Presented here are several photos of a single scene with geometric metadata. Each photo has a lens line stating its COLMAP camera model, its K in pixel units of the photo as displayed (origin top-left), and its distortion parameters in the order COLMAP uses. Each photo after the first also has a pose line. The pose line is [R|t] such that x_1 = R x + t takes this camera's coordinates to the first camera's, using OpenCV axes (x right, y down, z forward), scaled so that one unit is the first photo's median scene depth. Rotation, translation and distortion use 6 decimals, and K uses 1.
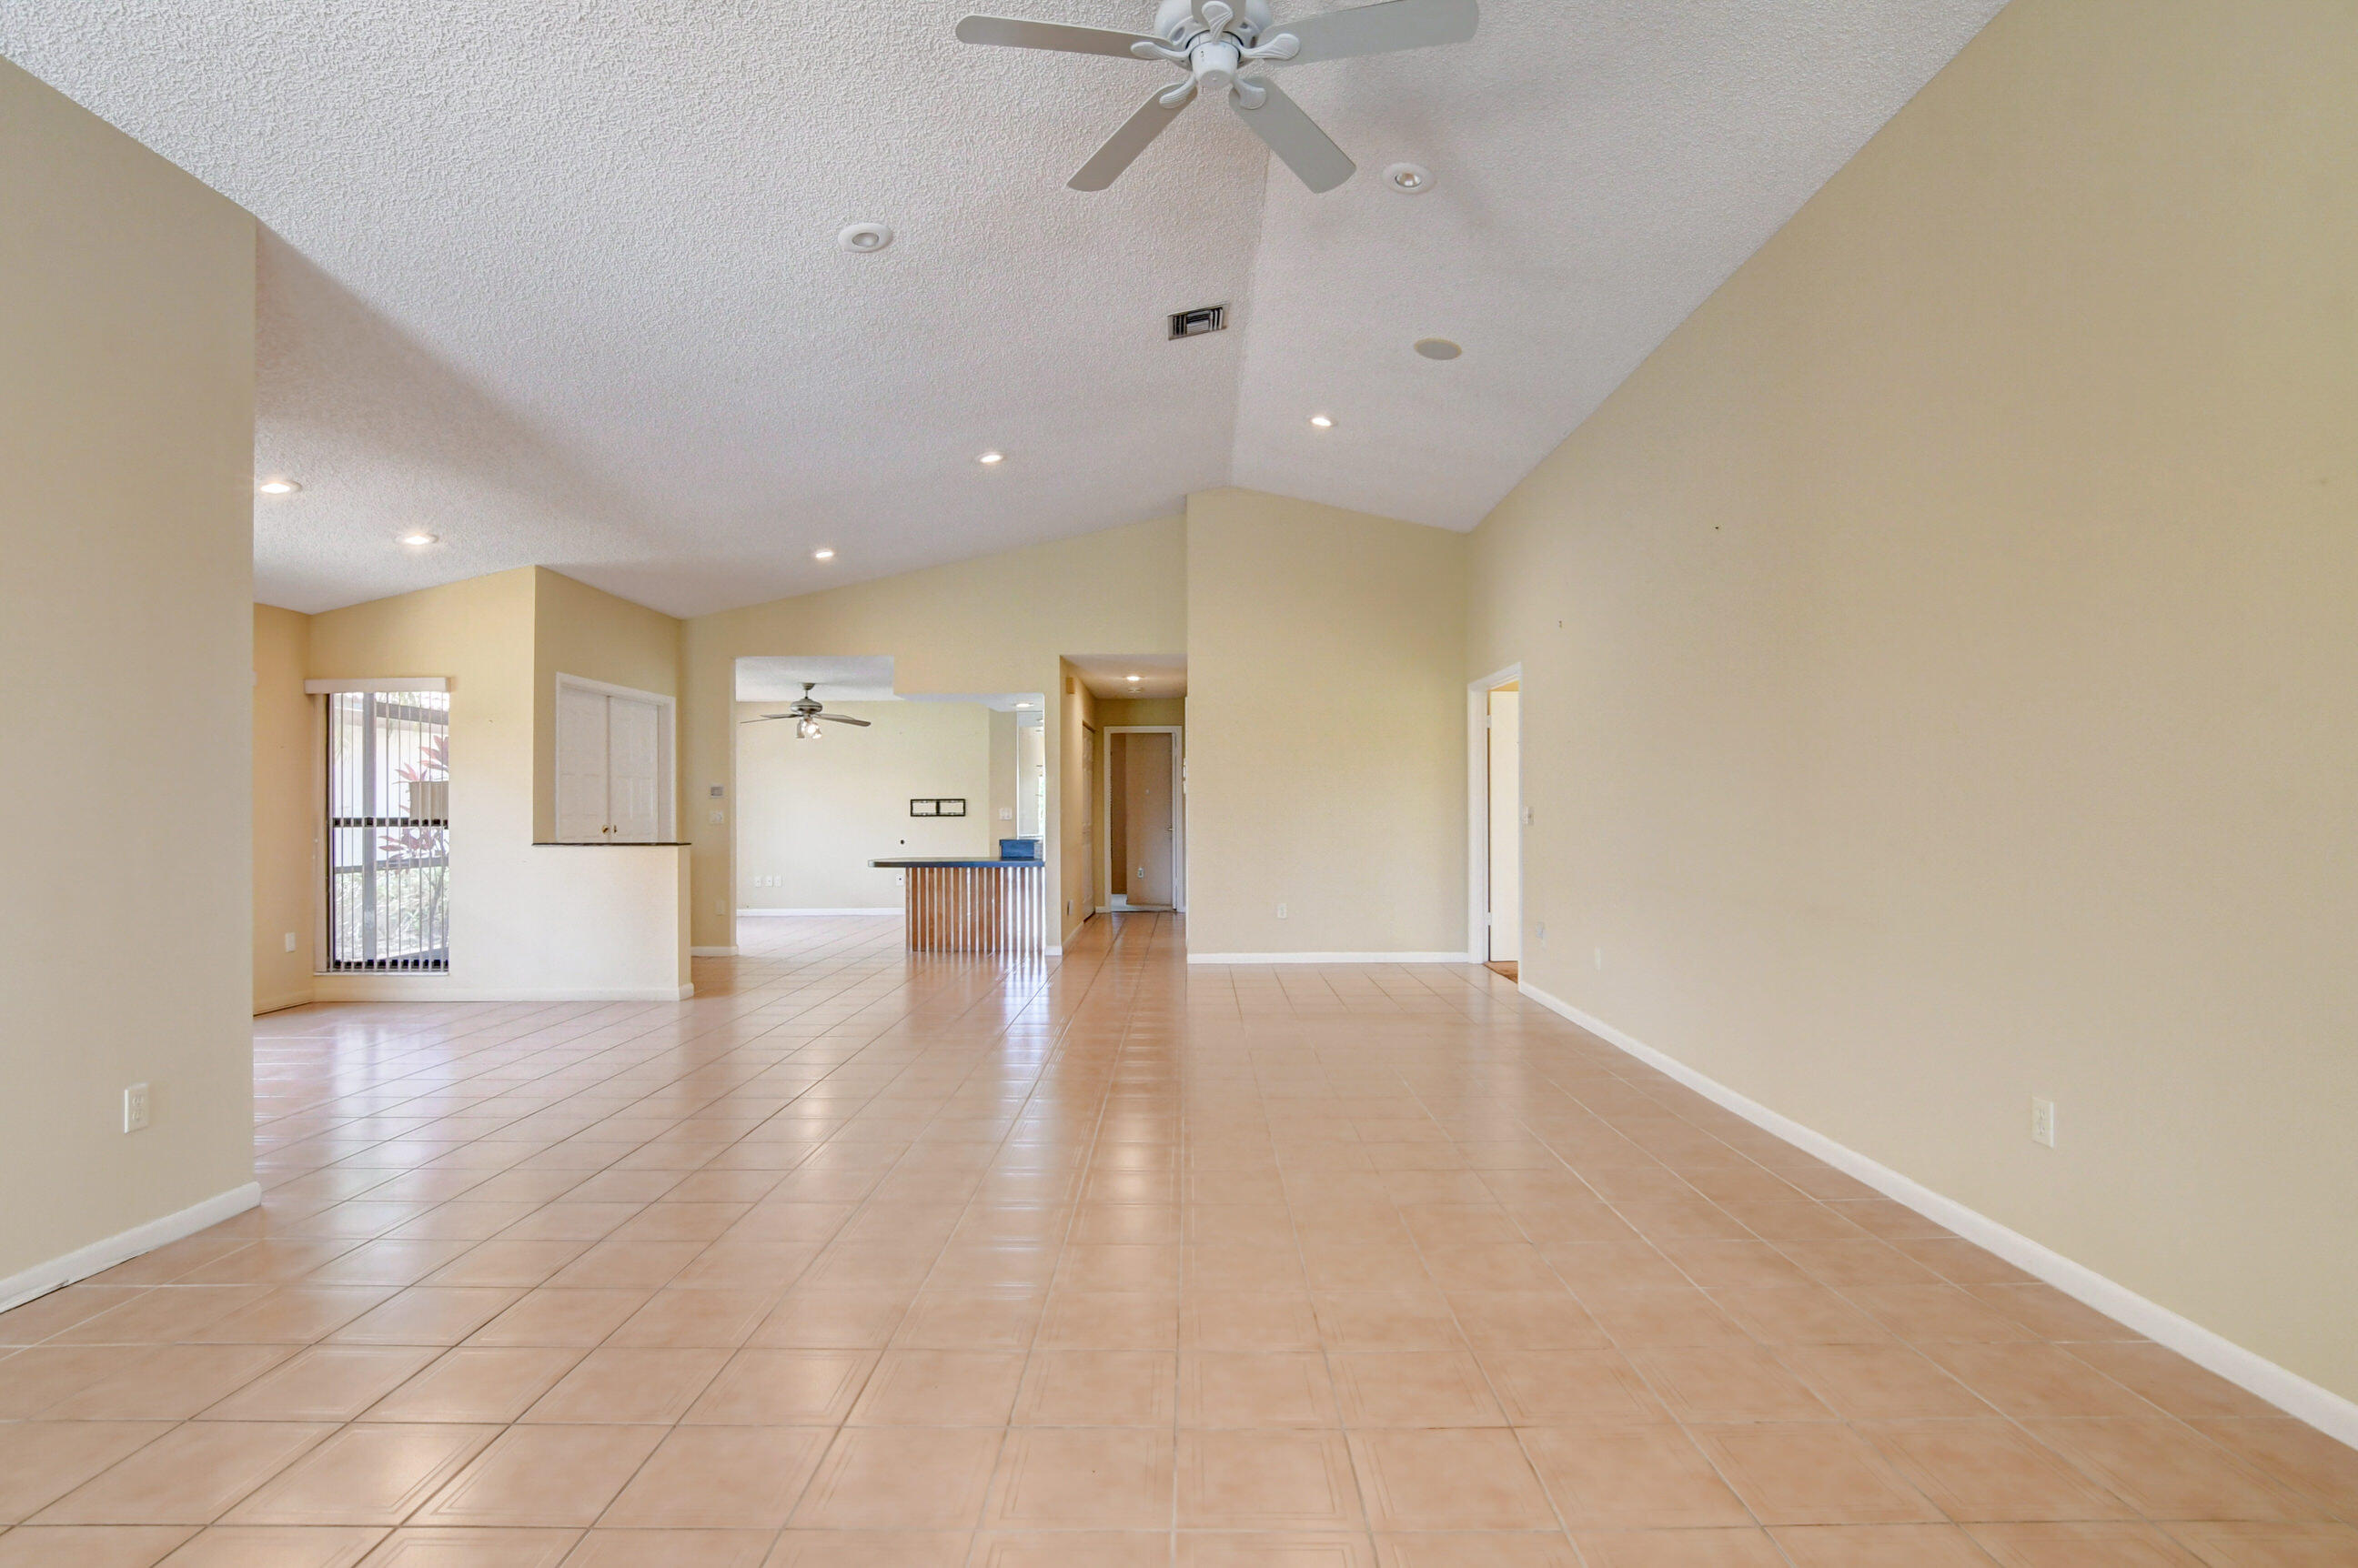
lens RADIAL K [[1156.0, 0, 1188.6], [0, 1156.0, 785.4], [0, 0, 1]] dist [-0.029957, 0.008920]
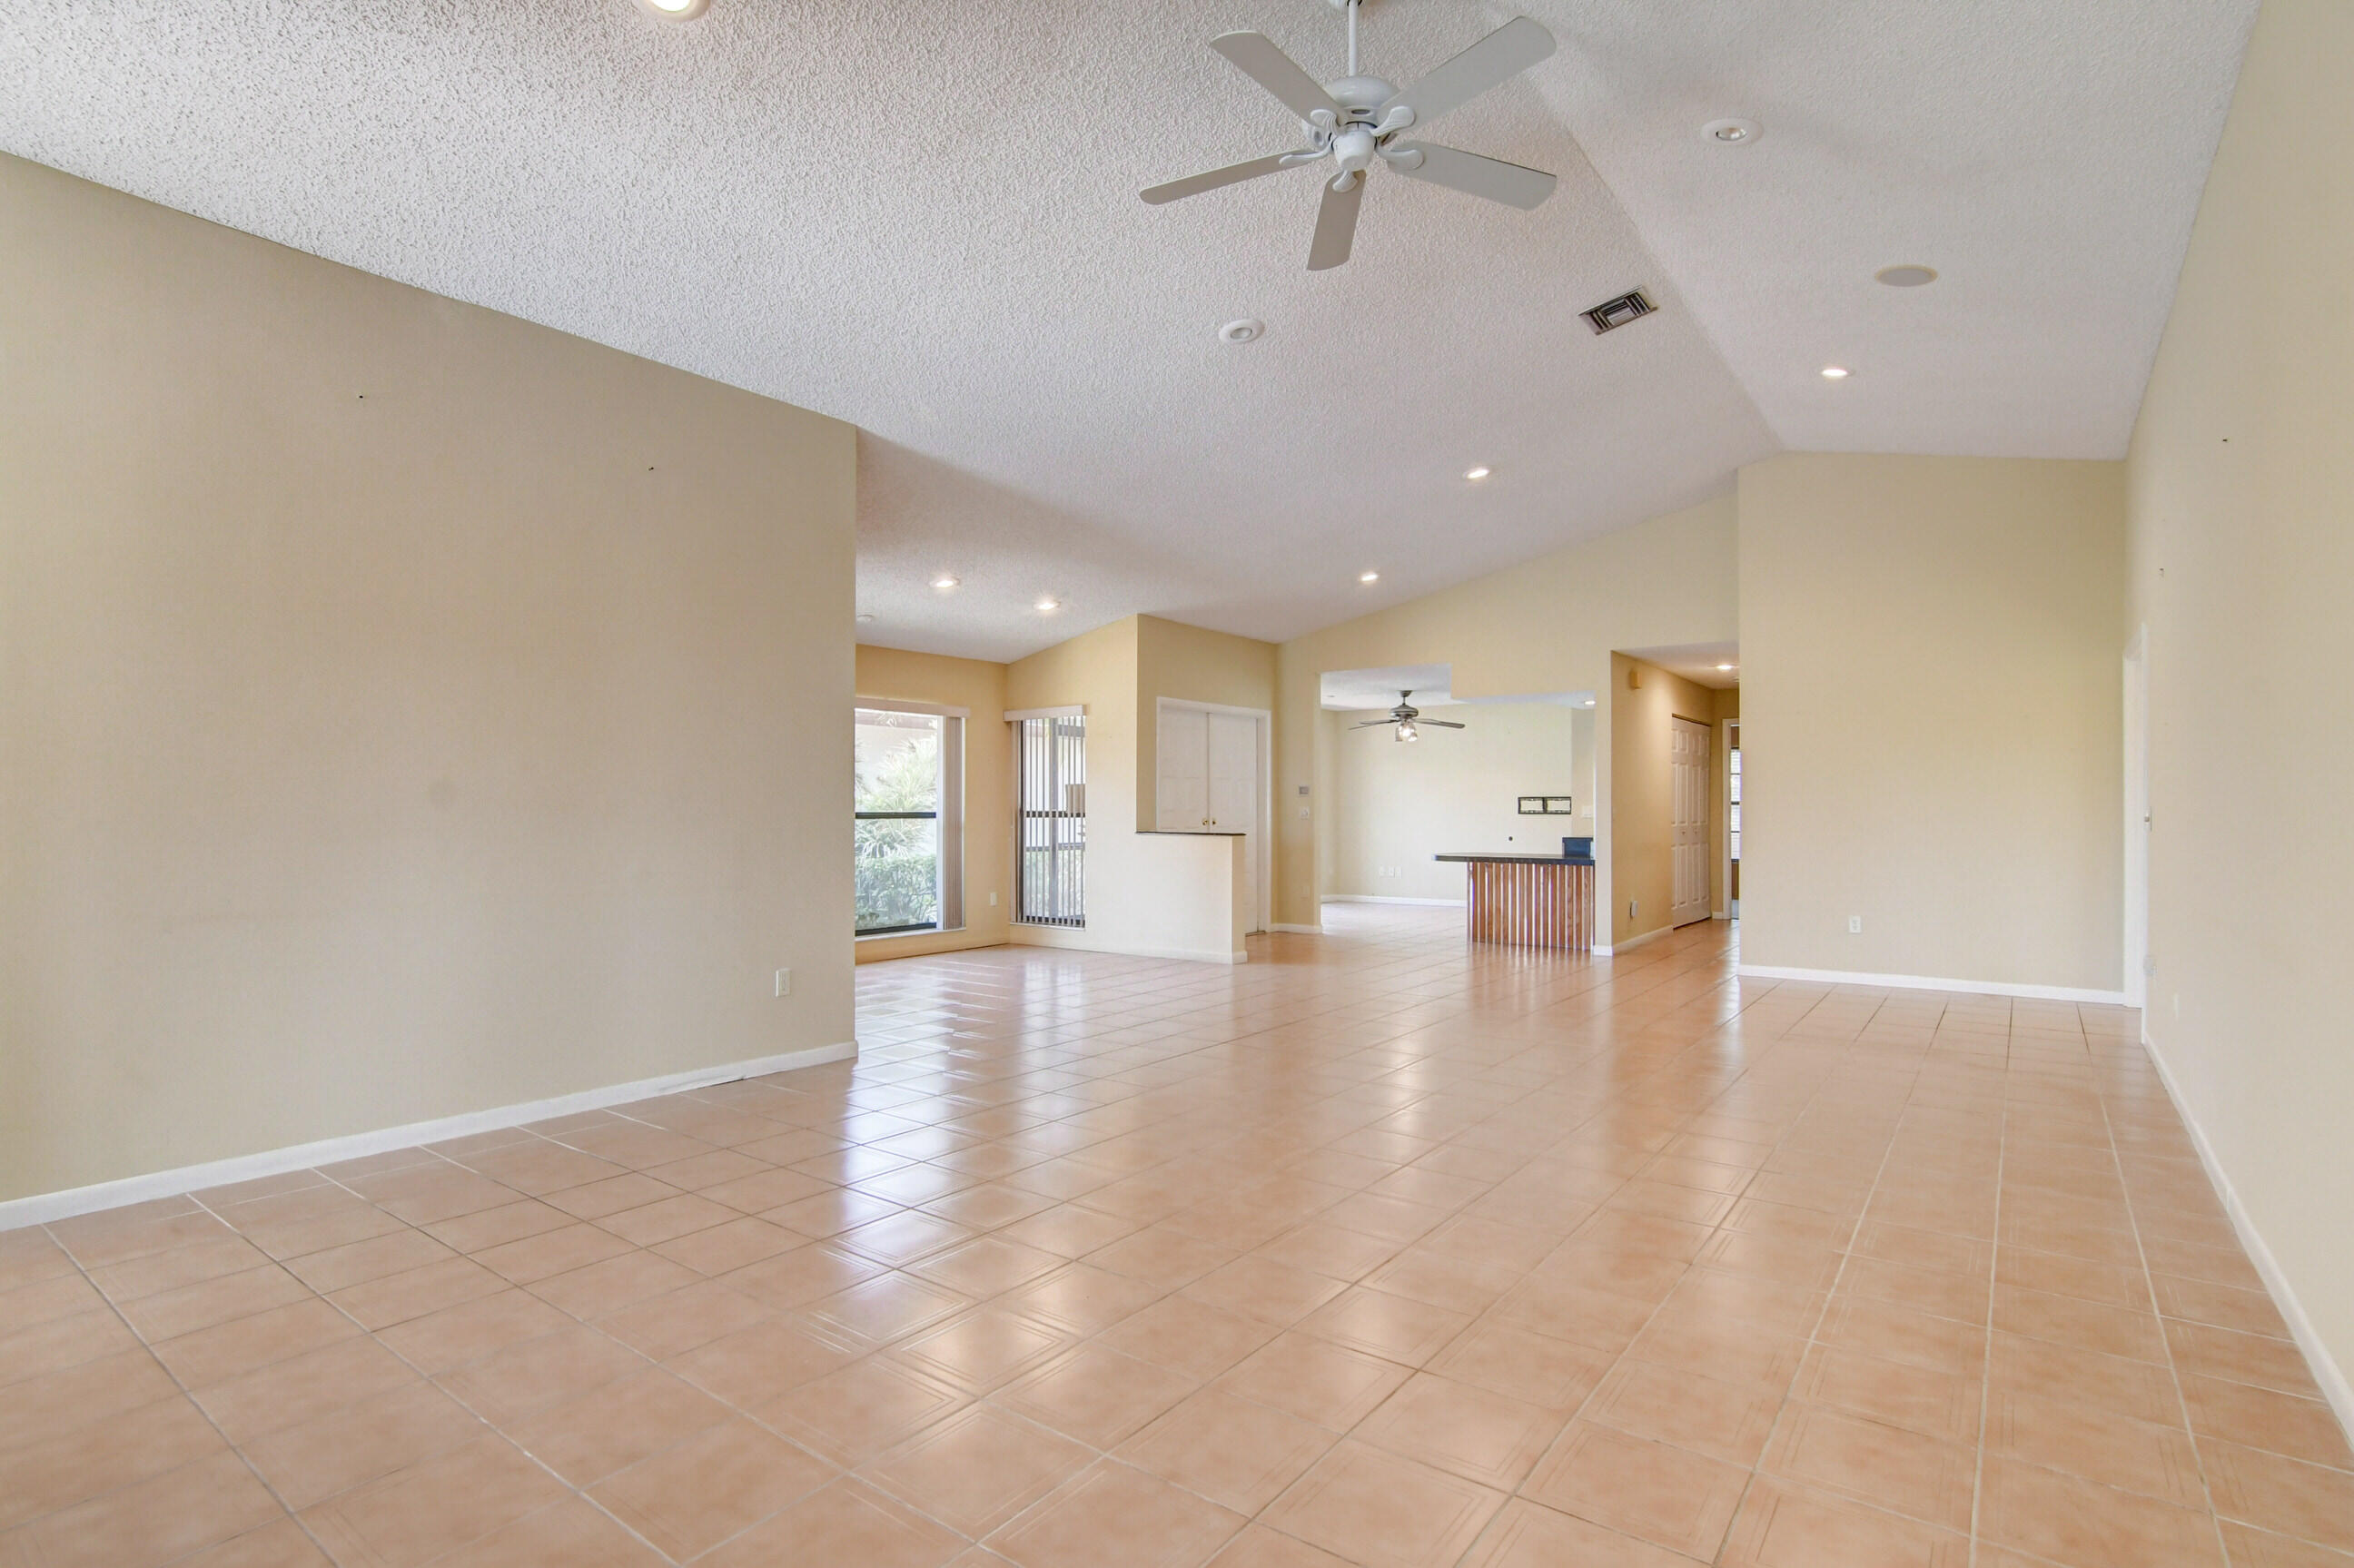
lens RADIAL K [[1154.0, 0, 1182.5], [0, 1154.0, 793.5], [0, 0, 1]] dist [-0.029957, 0.008920]
pose [[0.806521, -0.000266, -0.591206, 0.209178], [0.006201, 0.999949, 0.008010, -0.001942], [0.591173, -0.010126, 0.806481, -0.006636]]
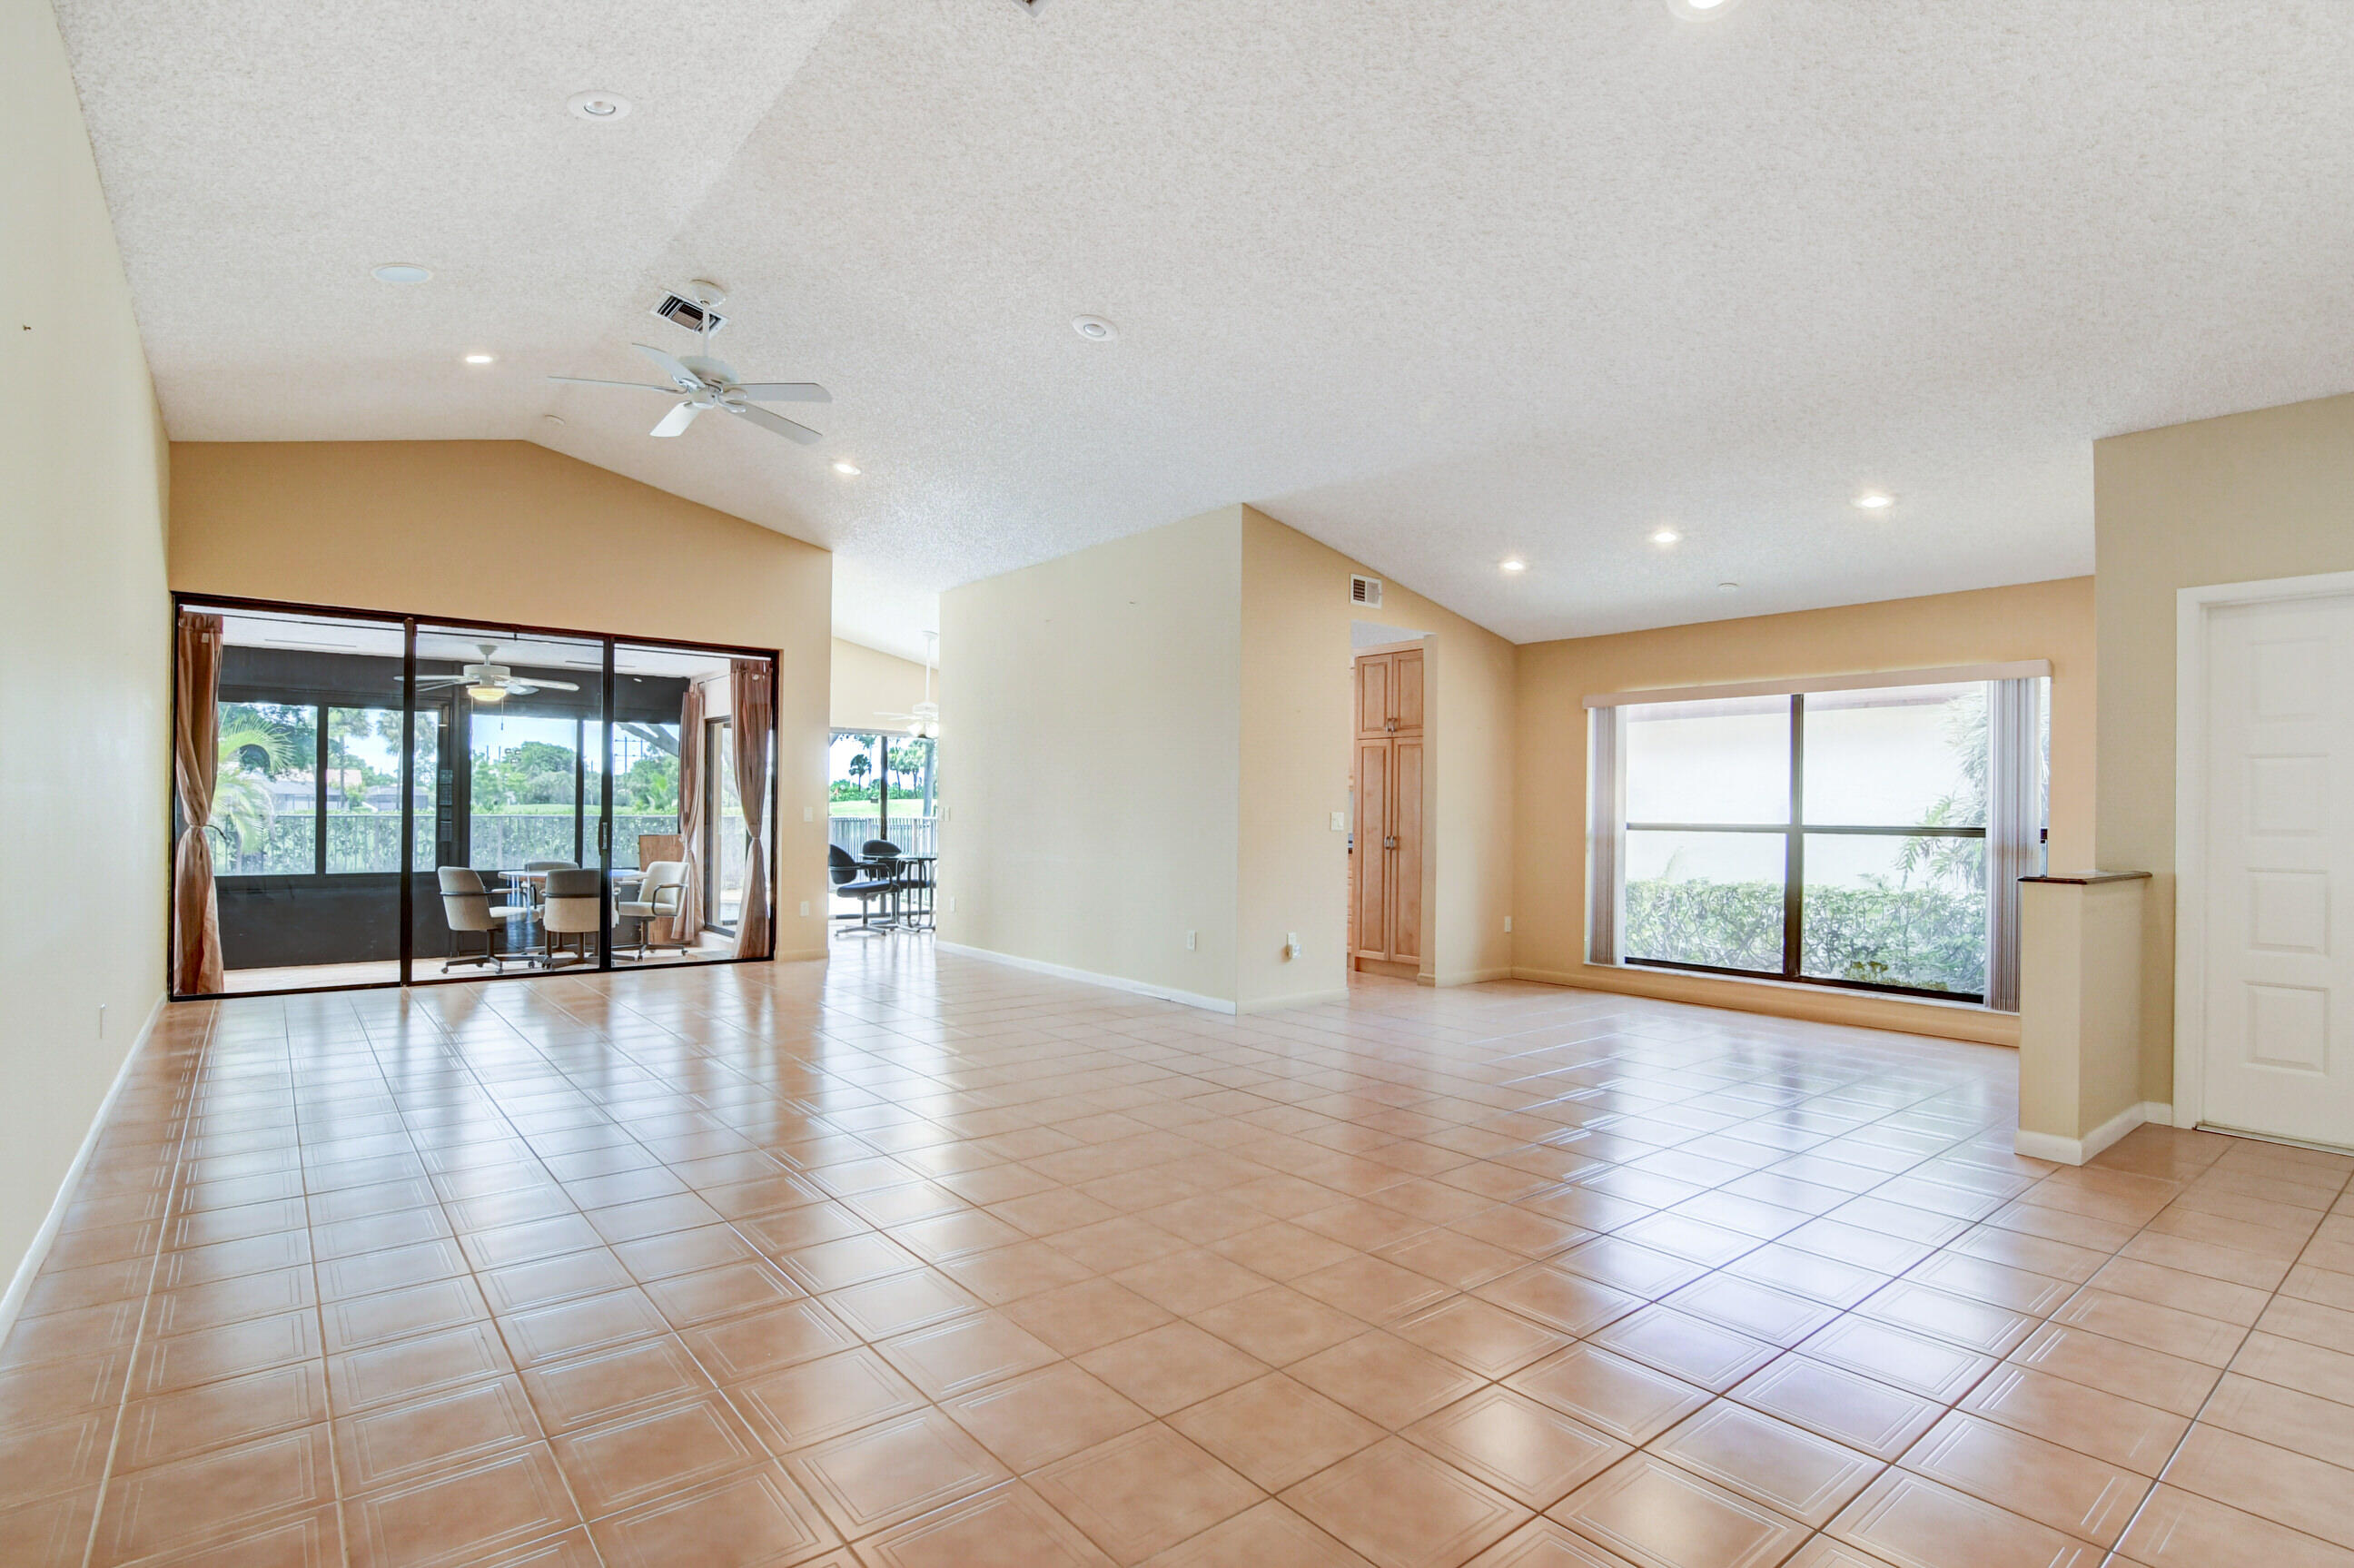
lens RADIAL K [[1154.0, 0, 1161.3], [0, 1154.0, 805.7], [0, 0, 1]] dist [-0.029957, 0.008920]
pose [[-0.779860, -0.003862, -0.625942, 0.208113], [0.007374, 0.999855, -0.015356, 0.018236], [0.625911, -0.016591, -0.779718, 1.065394]]
